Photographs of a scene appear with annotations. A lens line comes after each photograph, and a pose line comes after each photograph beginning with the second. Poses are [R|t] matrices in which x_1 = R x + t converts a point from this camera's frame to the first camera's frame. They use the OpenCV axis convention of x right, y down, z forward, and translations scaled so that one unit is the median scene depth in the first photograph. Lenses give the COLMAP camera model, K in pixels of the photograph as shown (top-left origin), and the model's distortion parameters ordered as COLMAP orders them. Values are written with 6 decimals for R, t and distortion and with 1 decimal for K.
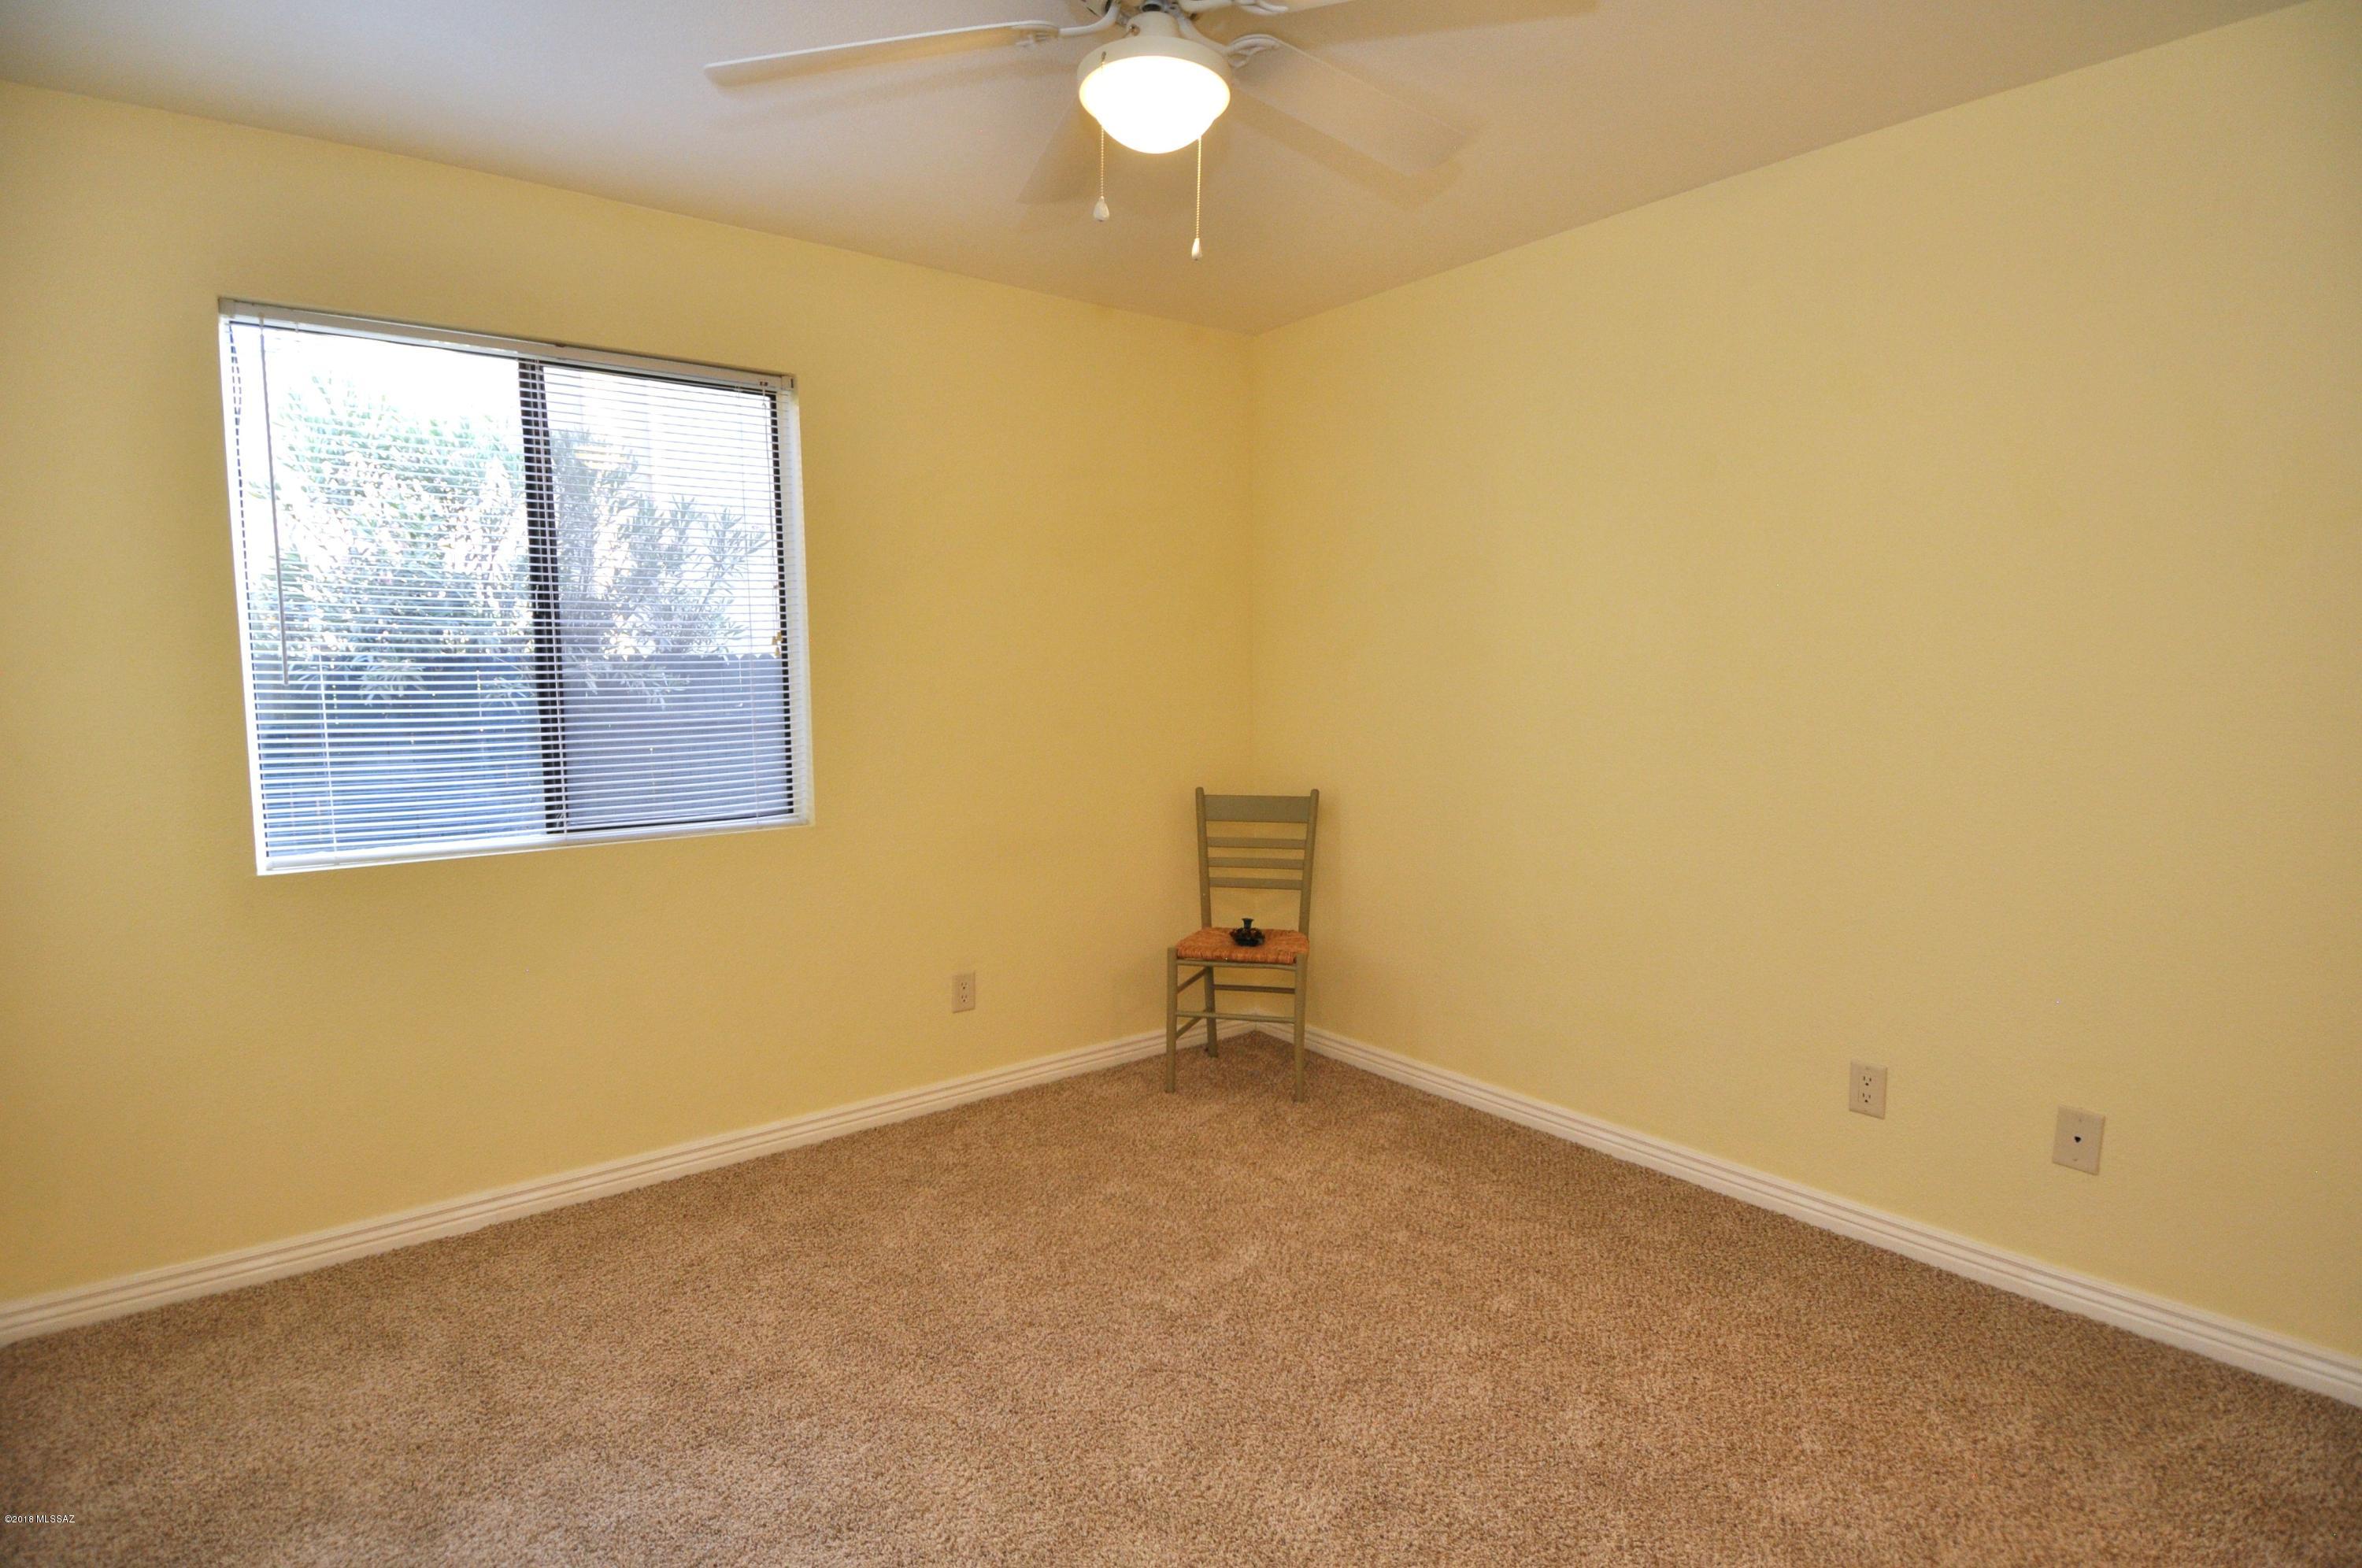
lens RADIAL K [[1217.5, 0, 1186.4], [0, 1217.5, 769.6], [0, 0, 1]] dist [0.020384, -0.028813]
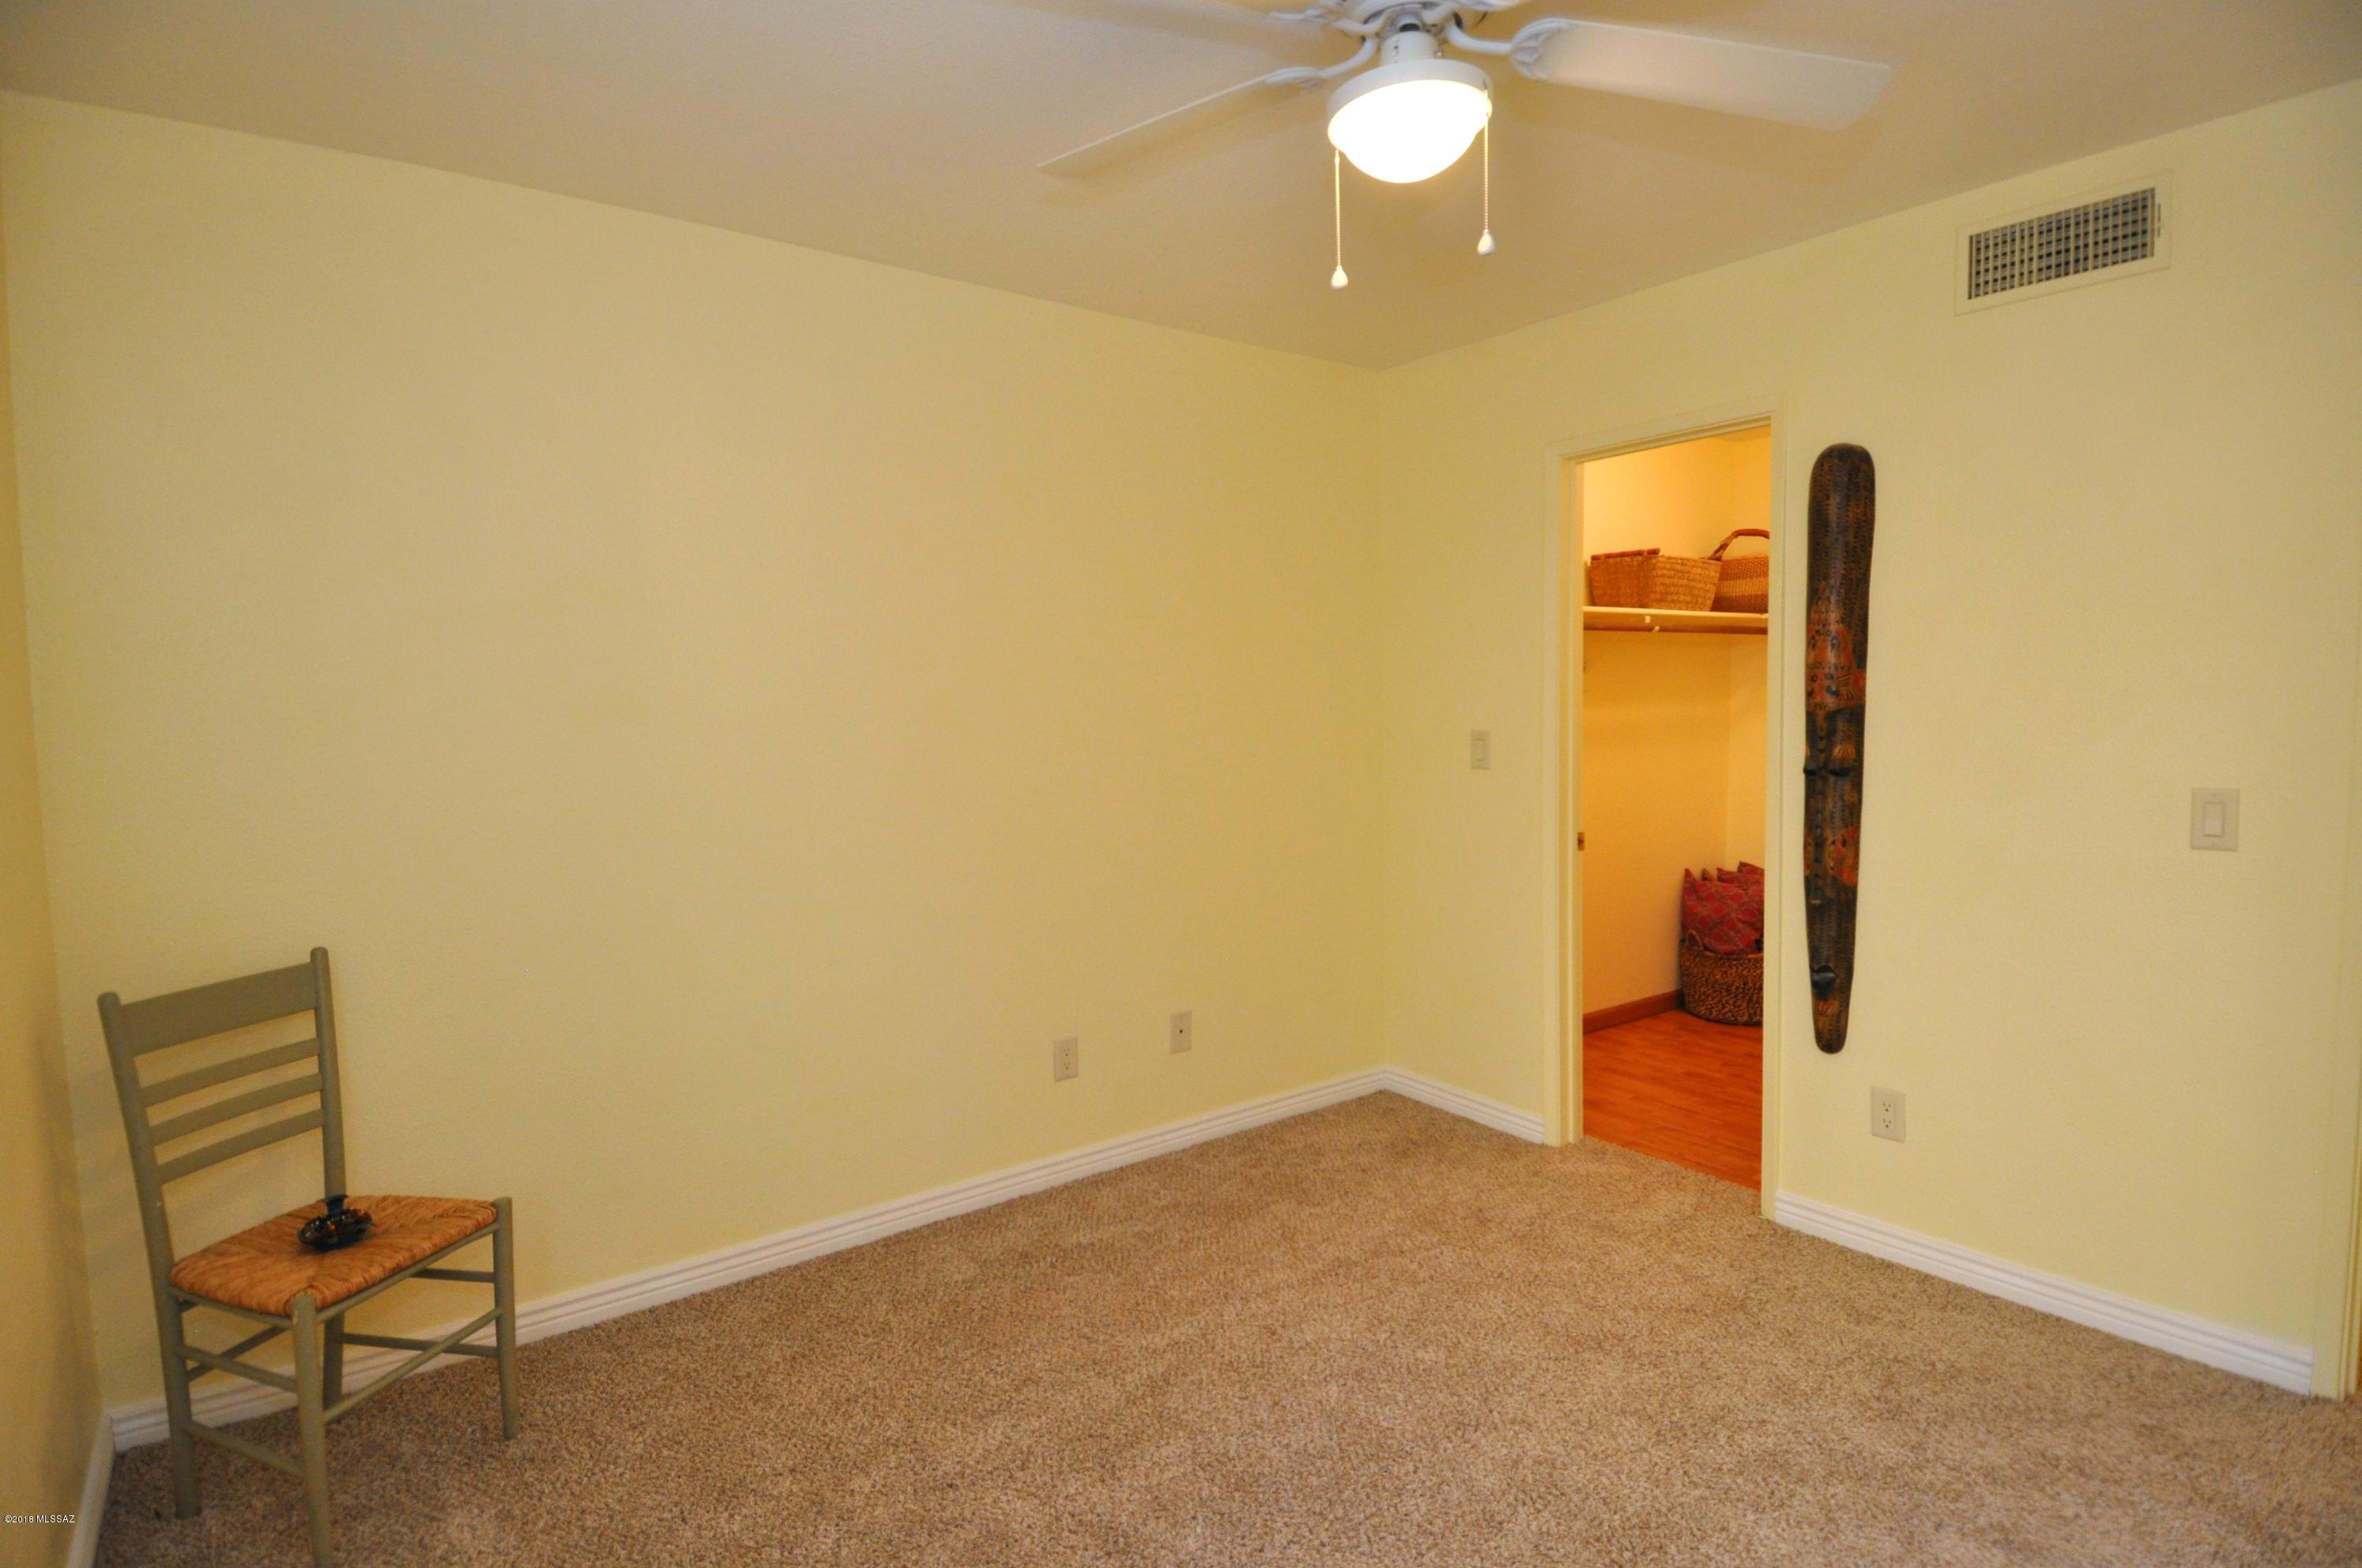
lens RADIAL K [[1217.5, 0, 1186.1], [0, 1217.5, 793.0], [0, 0, 1]] dist [0.020384, -0.028813]
pose [[0.012460, -0.055413, 0.998386, -0.466657], [0.107017, 0.992802, 0.053768, -0.044272], [-0.994179, 0.106175, 0.018300, 0.567588]]
